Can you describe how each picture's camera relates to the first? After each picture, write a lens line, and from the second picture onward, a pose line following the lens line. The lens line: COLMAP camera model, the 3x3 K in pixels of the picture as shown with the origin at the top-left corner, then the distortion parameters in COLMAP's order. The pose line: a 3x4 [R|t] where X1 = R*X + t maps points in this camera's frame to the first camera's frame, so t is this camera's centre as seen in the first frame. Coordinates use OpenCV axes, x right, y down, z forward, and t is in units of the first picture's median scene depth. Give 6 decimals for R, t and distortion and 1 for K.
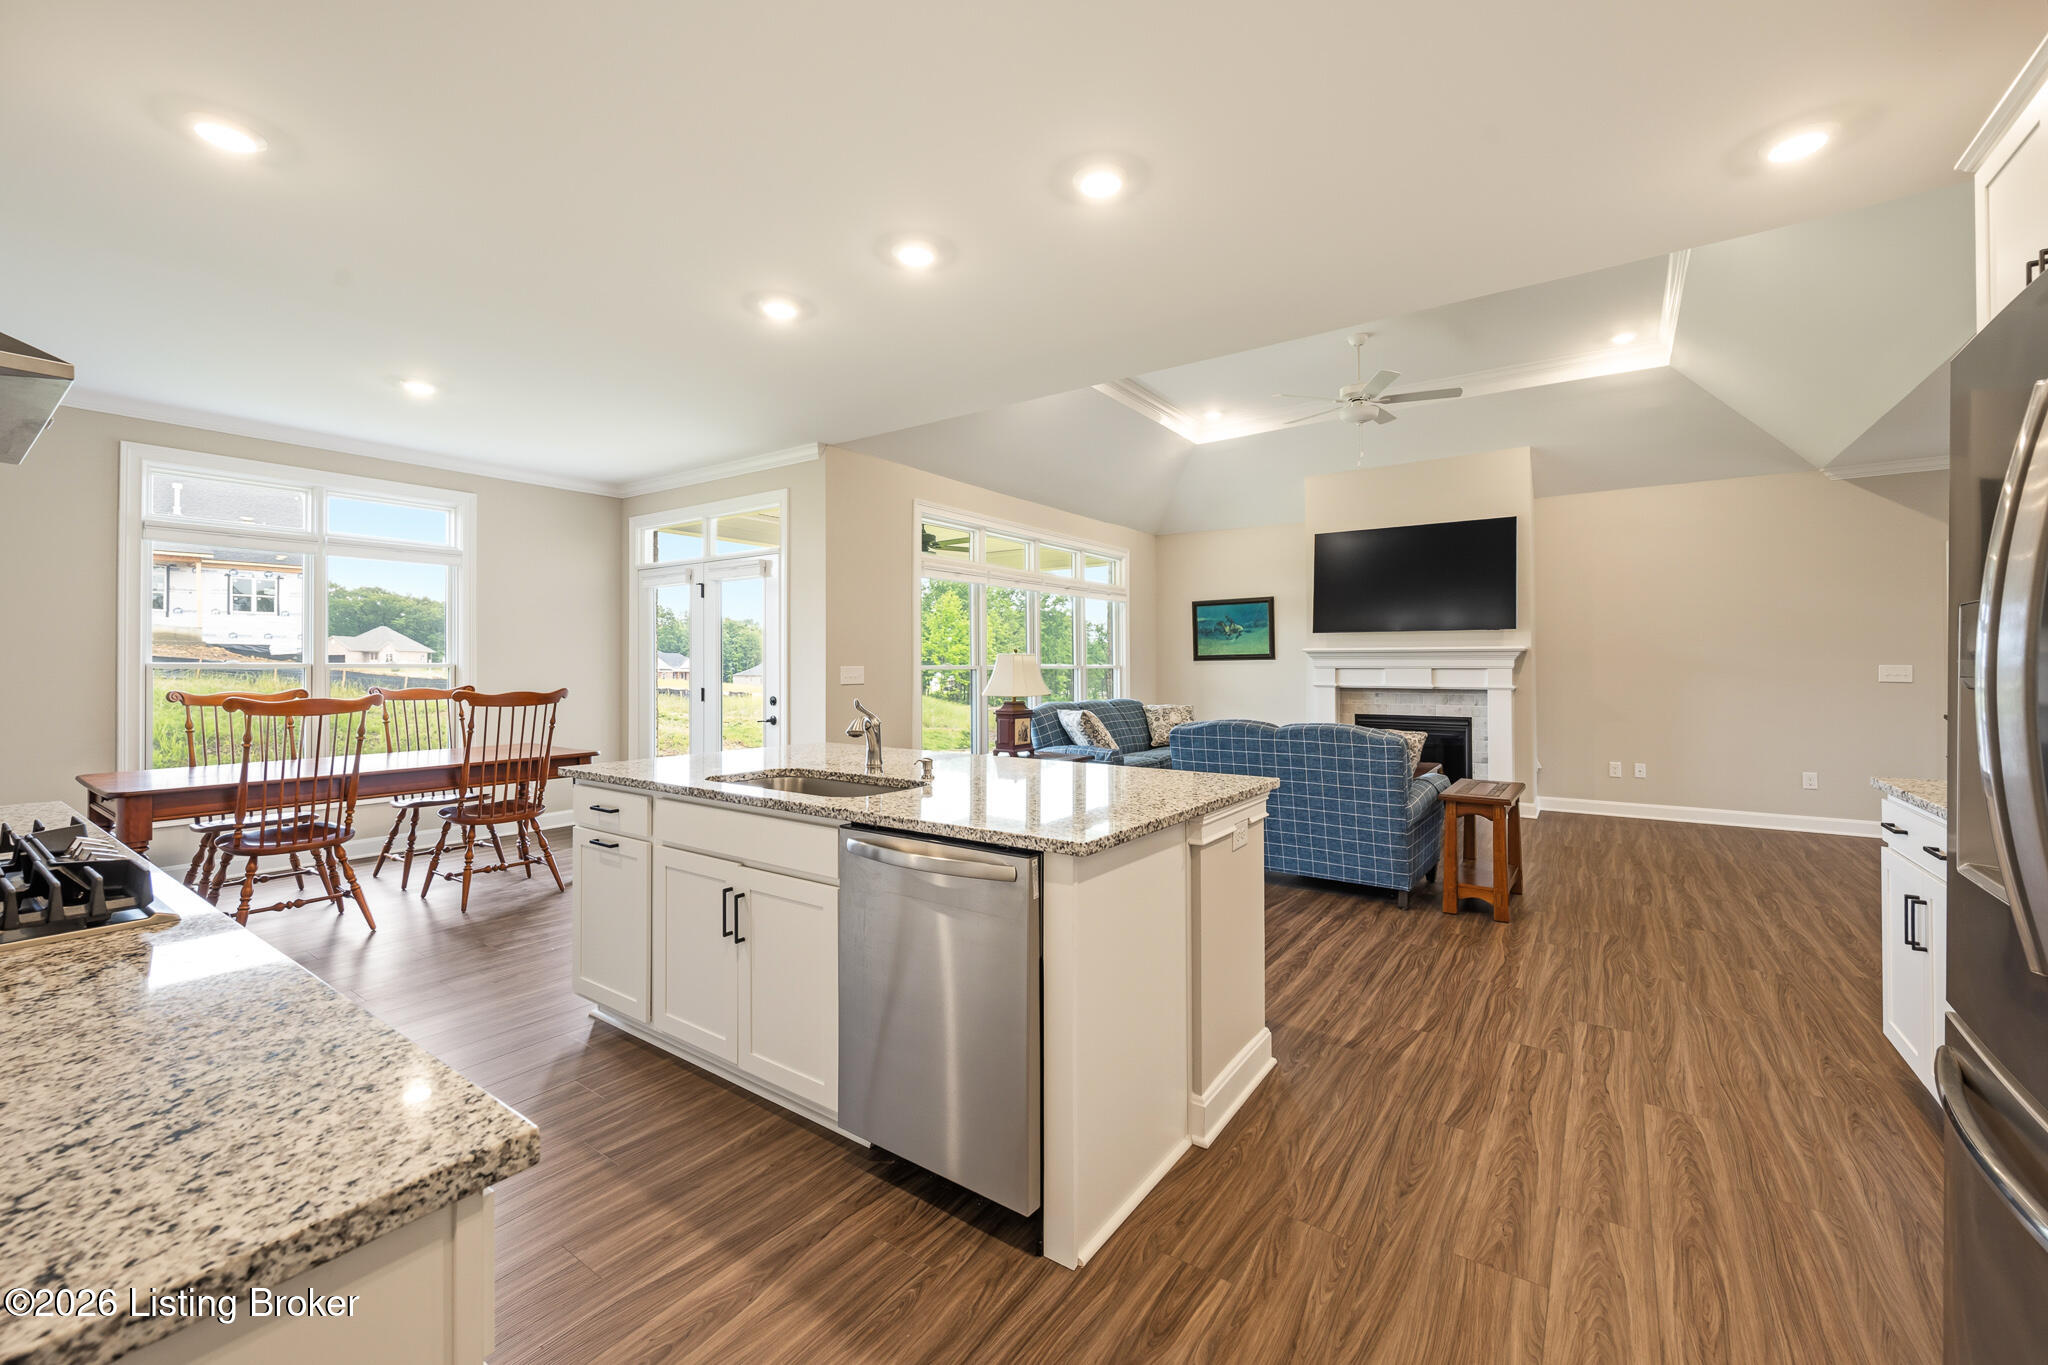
lens RADIAL K [[822.4, 0, 1031.1], [0, 822.4, 659.8], [0, 0, 1]] dist [-0.000366, 0.000175]
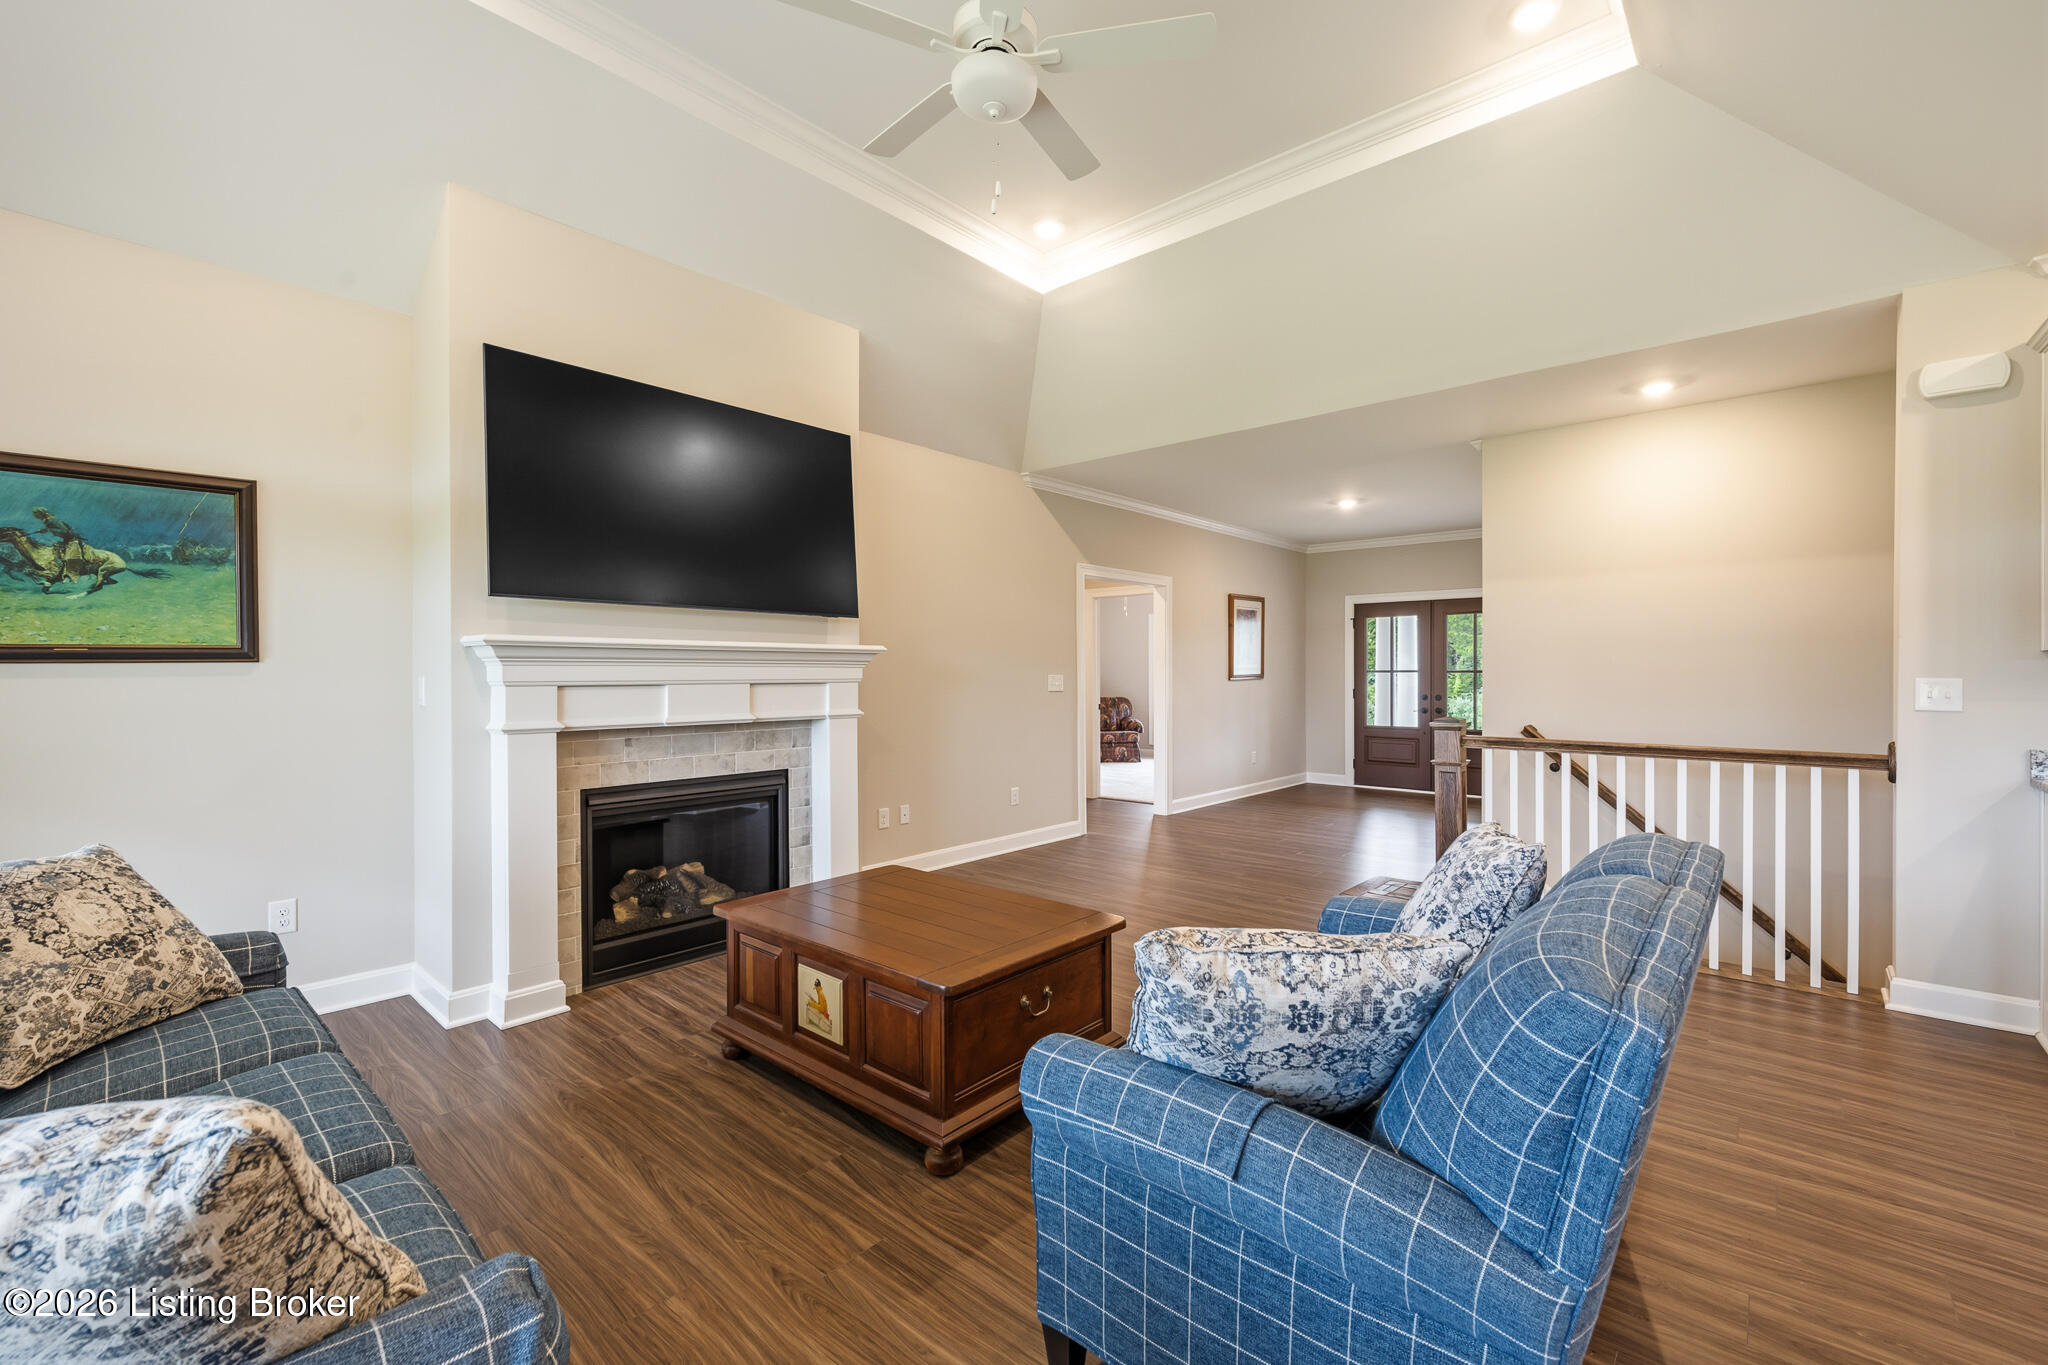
lens RADIAL K [[847.2, 0, 1023.4], [0, 847.2, 675.0], [0, 0, 1]] dist [-0.004805, -0.000441]
pose [[0.113611, -0.003435, 0.993519, -0.032057], [-0.006297, 0.999971, 0.004178, 0.002328], [-0.993505, -0.006731, 0.113586, 0.913414]]
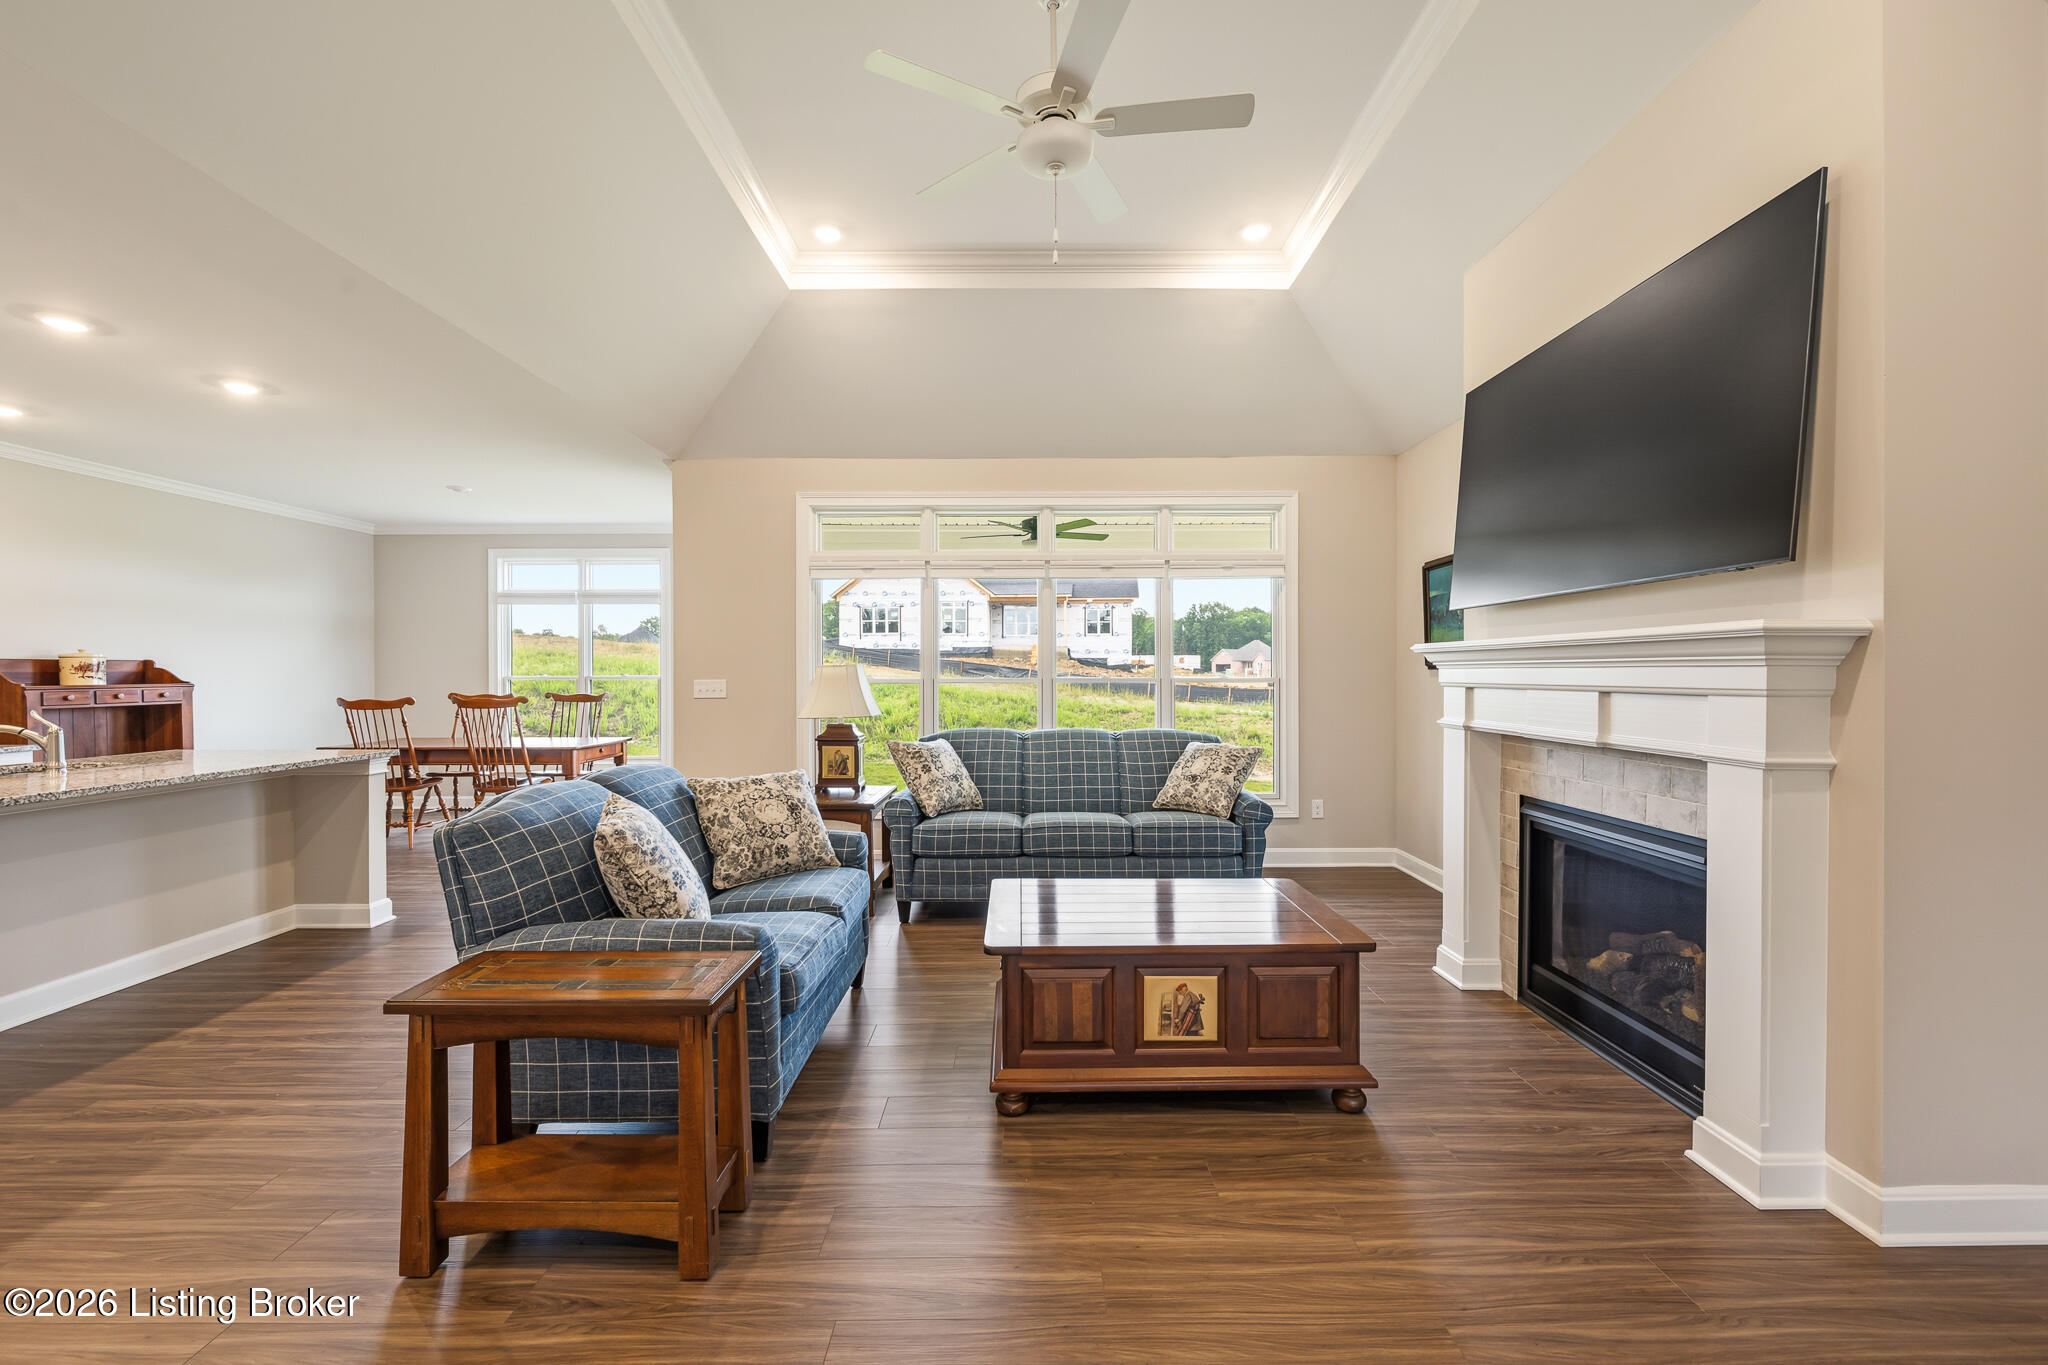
lens RADIAL K [[843.8, 0, 1029.7], [0, 843.8, 681.0], [0, 0, 1]] dist [-0.003309, -0.000582]
pose [[0.575395, 0.006232, -0.817852, 0.770961], [0.008129, 0.999878, 0.013338, -0.000878], [0.817835, -0.014323, 0.575274, 0.690863]]
